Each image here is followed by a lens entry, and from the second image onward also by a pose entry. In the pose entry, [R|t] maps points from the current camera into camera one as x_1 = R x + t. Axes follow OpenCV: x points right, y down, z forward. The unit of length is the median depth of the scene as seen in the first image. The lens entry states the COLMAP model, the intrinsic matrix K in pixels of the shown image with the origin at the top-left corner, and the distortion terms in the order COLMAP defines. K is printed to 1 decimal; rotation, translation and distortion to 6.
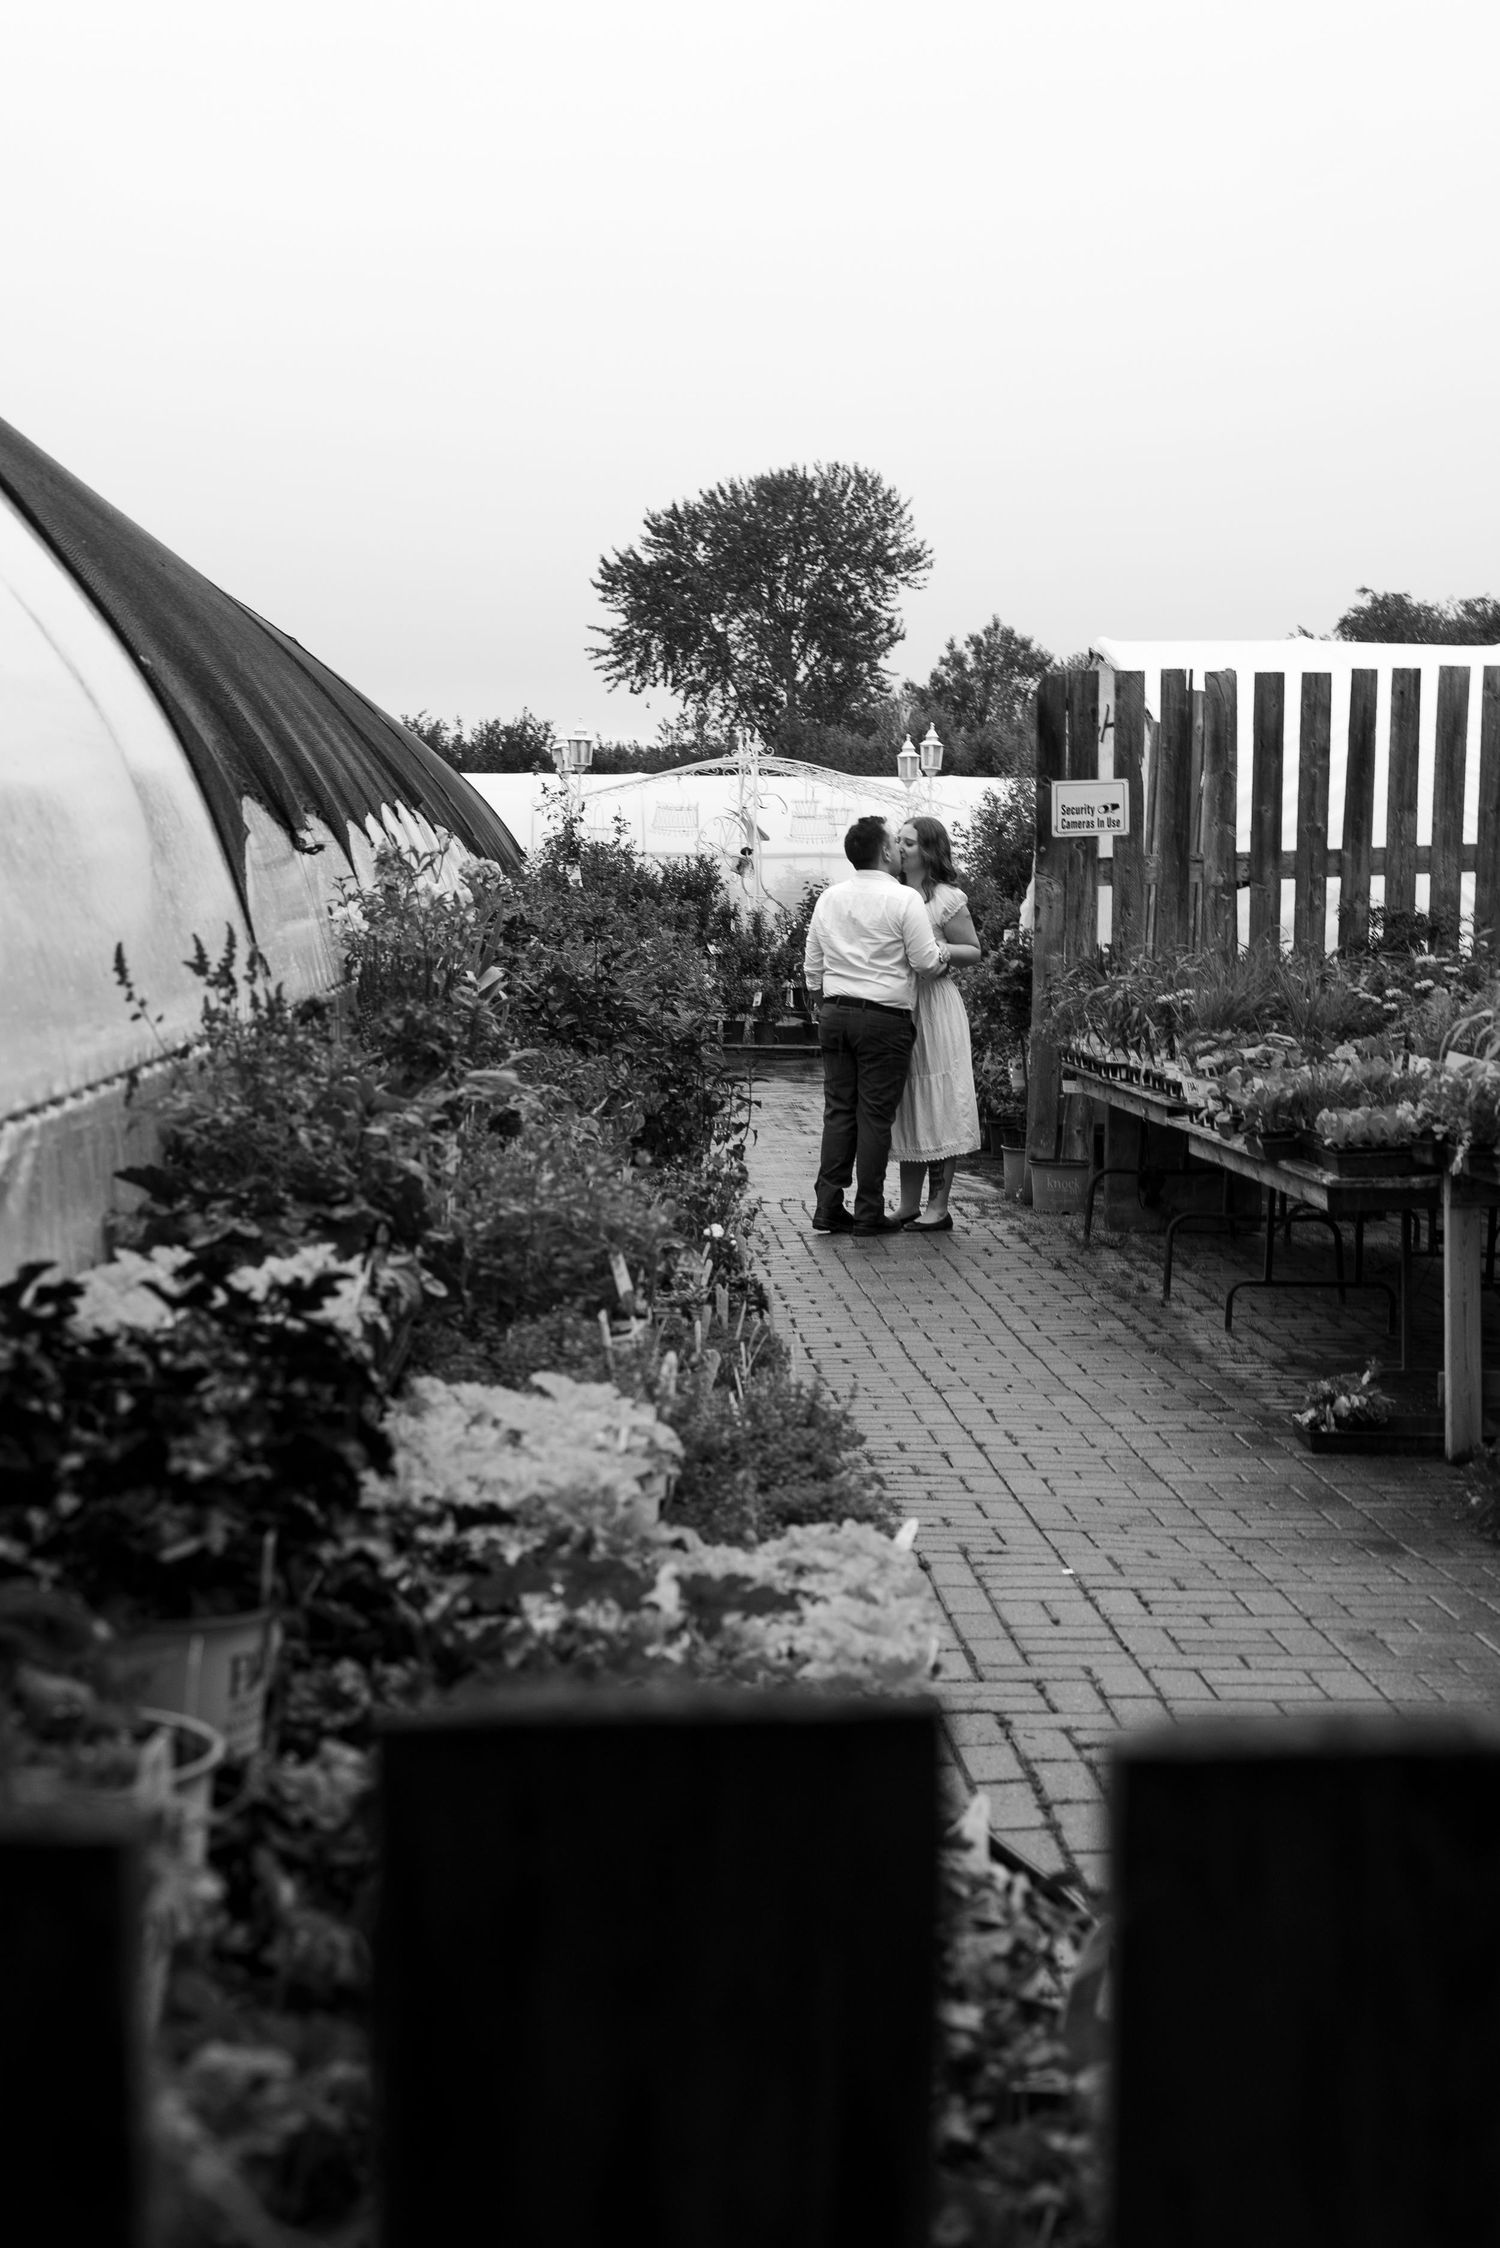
lens RADIAL K [[2800.2, 0, 746.6], [0, 2800.2, 1166.3], [0, 0, 1]] dist [0.007557, 0.001700]
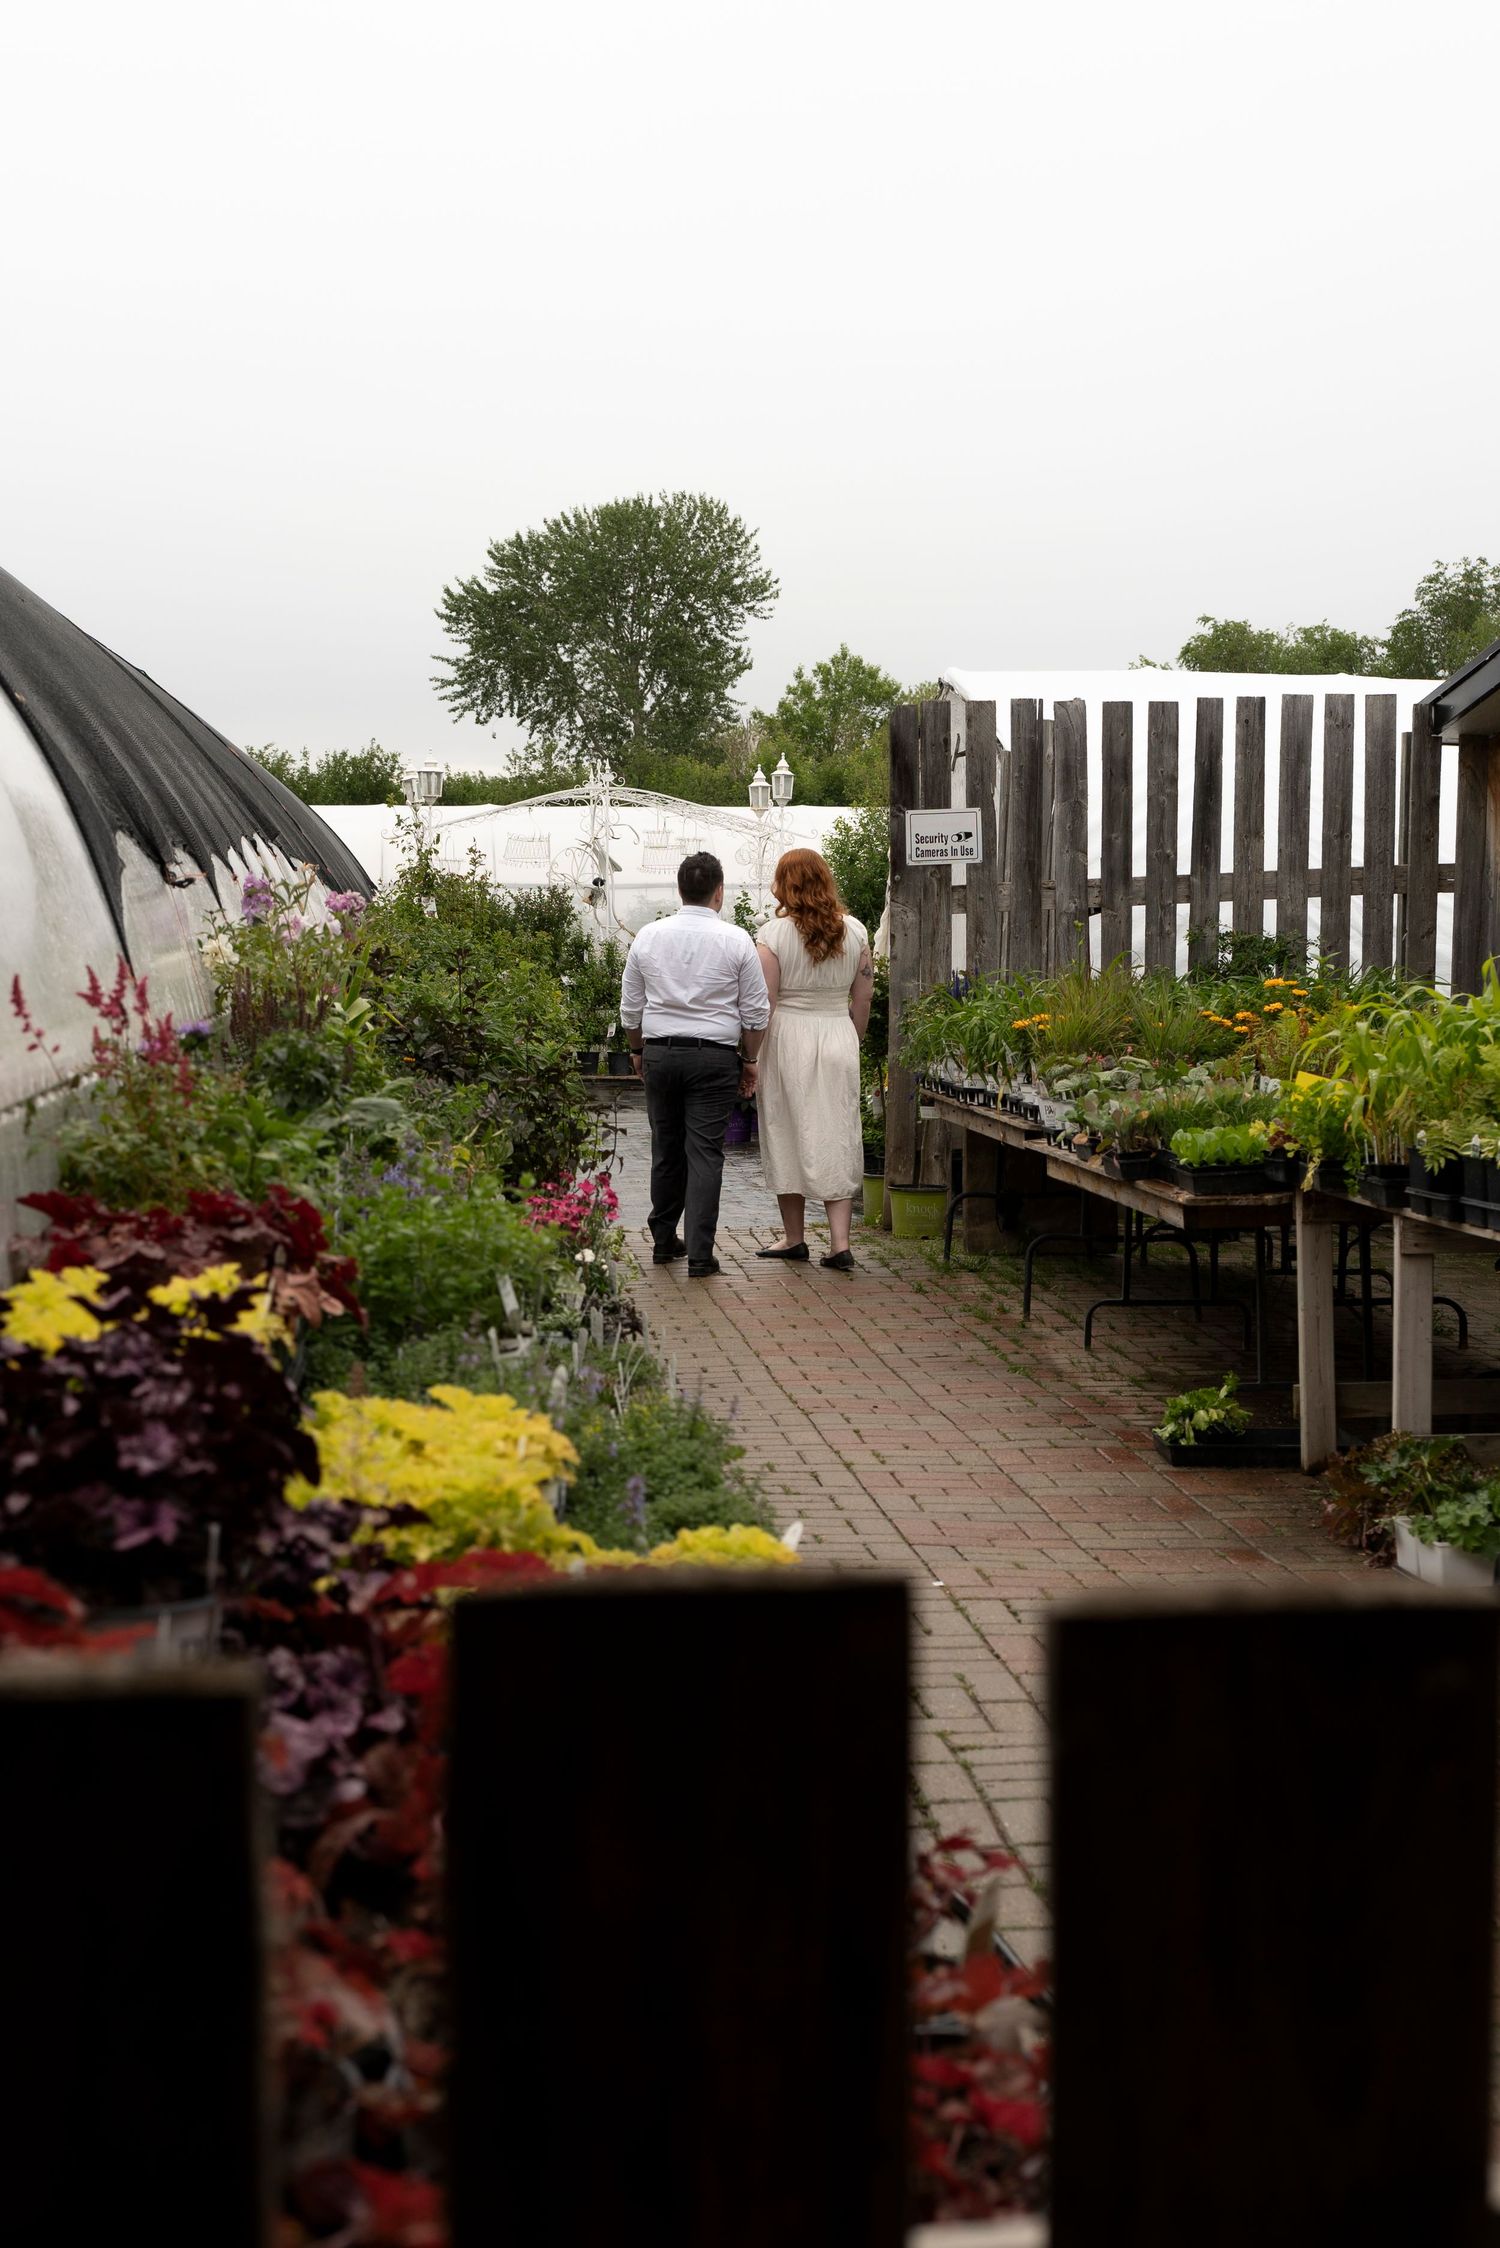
lens RADIAL K [[2819.0, 0, 748.2], [0, 2819.0, 1165.2], [0, 0, 1]] dist [0.006847, -0.001302]
pose [[0.998517, -0.012762, 0.052917, -0.003786], [0.013380, 0.999846, -0.011350, 0.001572], [-0.052764, 0.012041, 0.998534, -0.013394]]
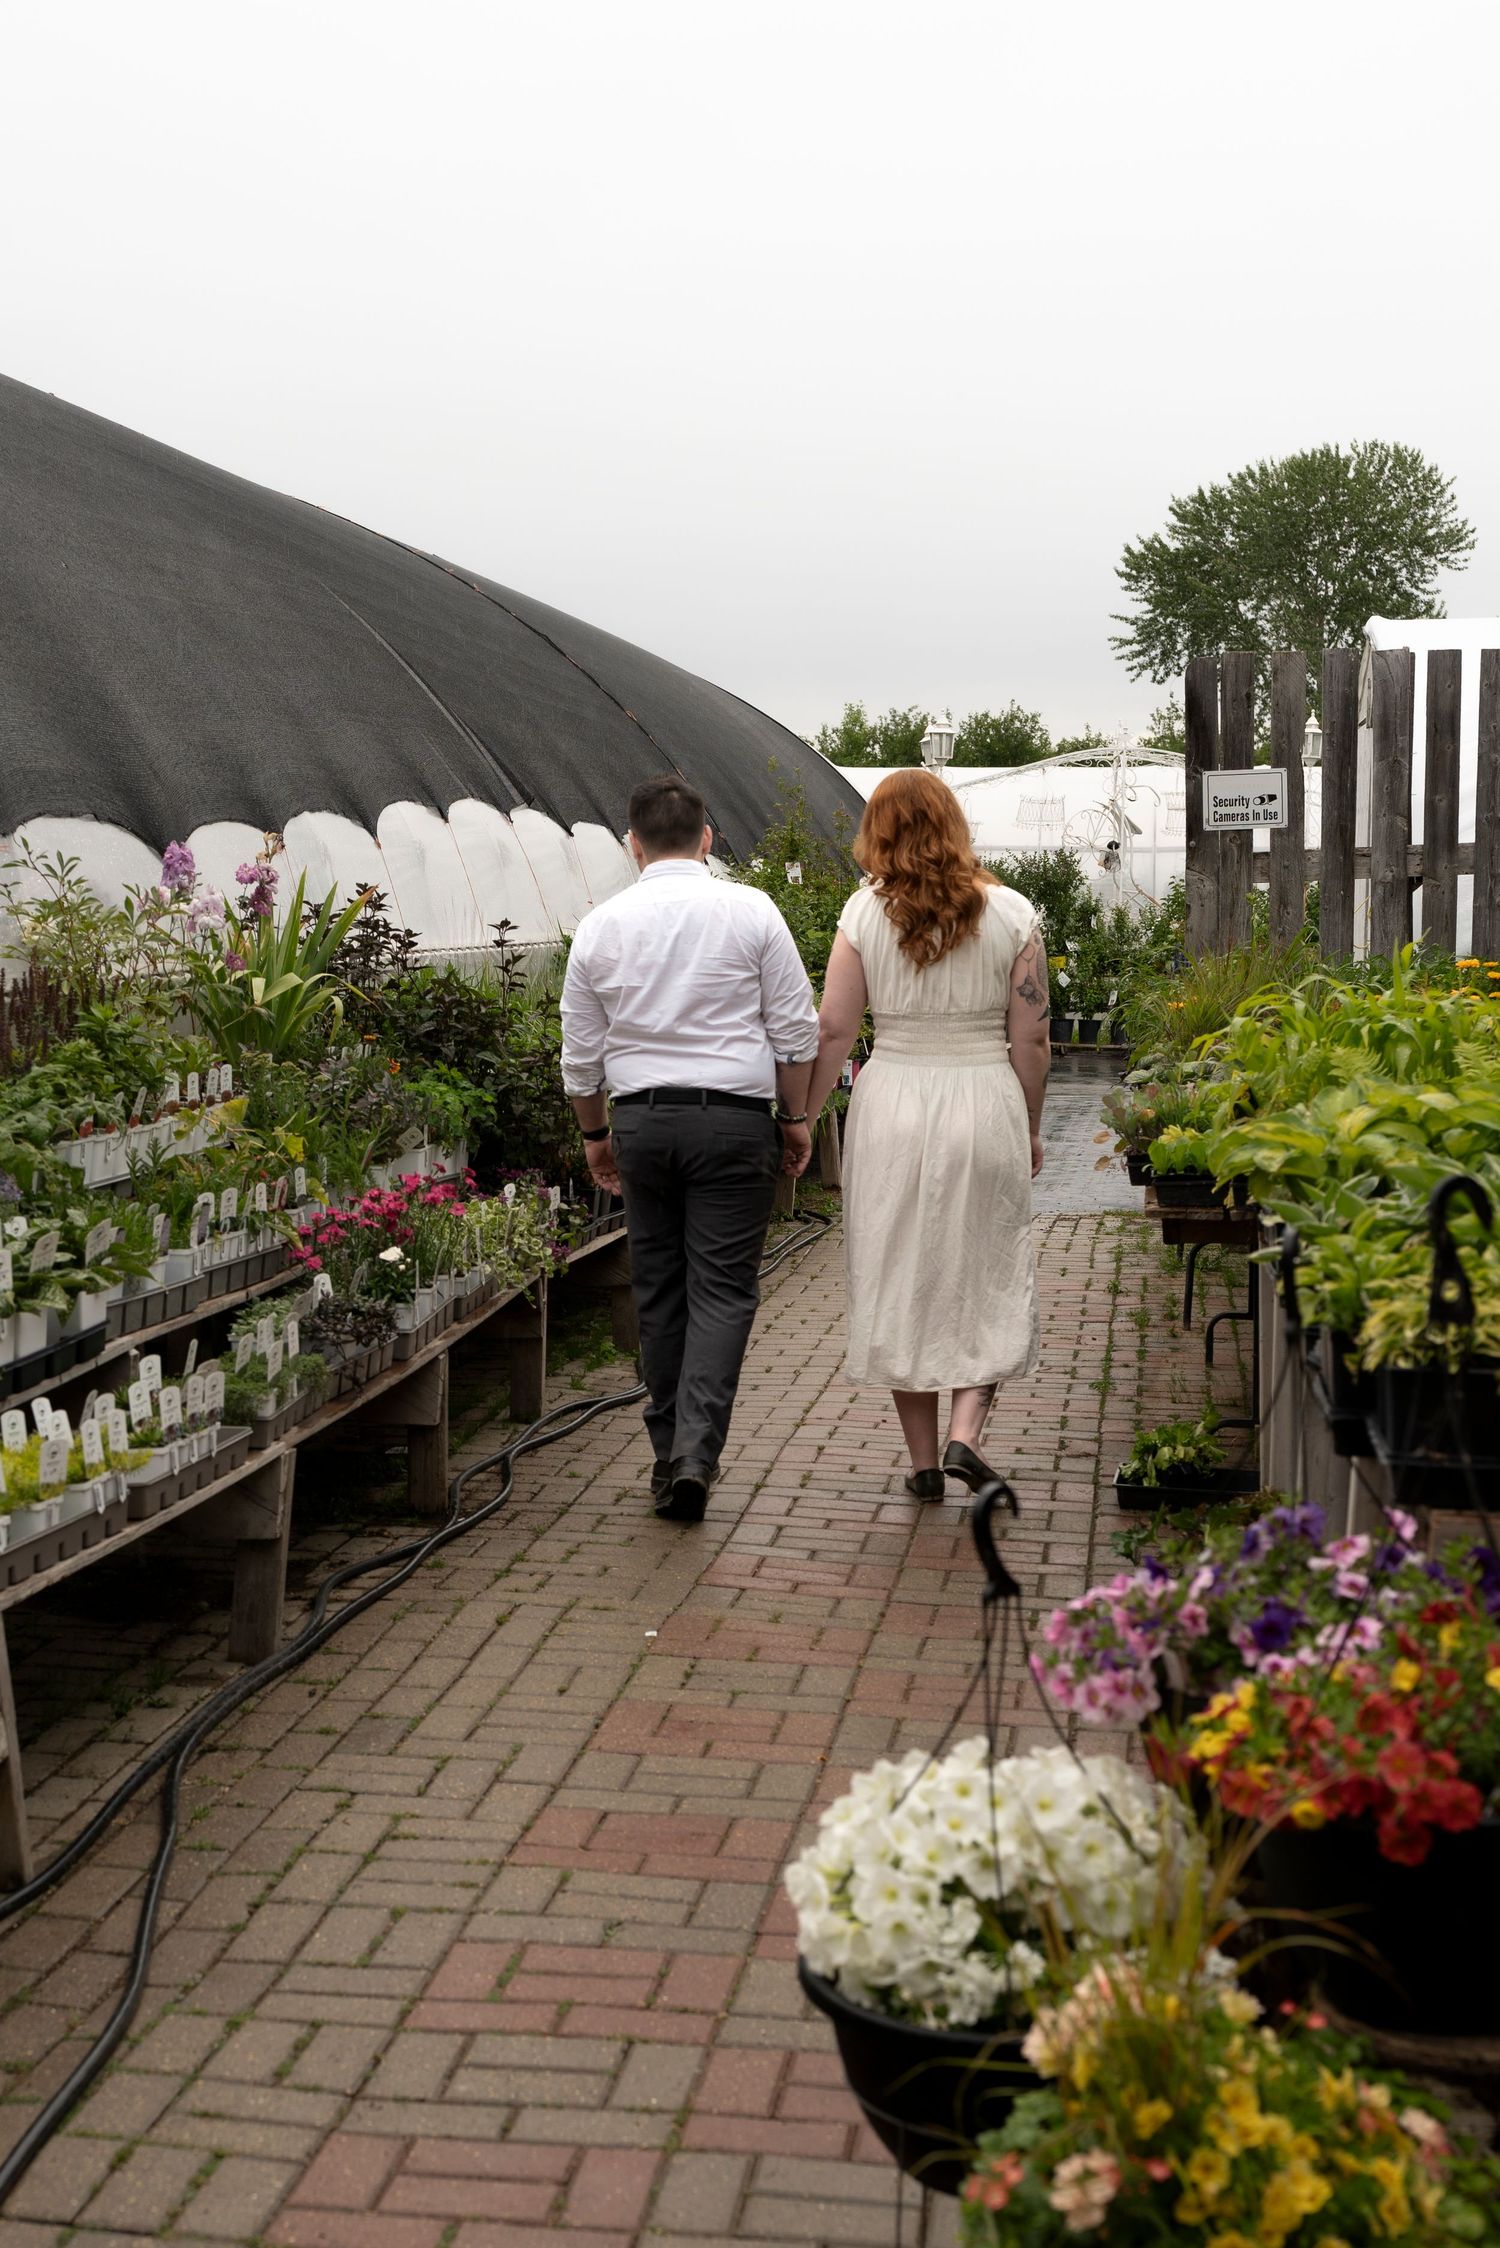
lens RADIAL K [[2819.0, 0, 748.2], [0, 2819.0, 1165.2], [0, 0, 1]] dist [0.006847, -0.001302]
pose [[0.982015, 0.015441, -0.188169, 0.174835], [-0.015228, 0.999881, 0.002582, -0.006769], [0.188186, 0.000330, 0.982133, 0.052621]]
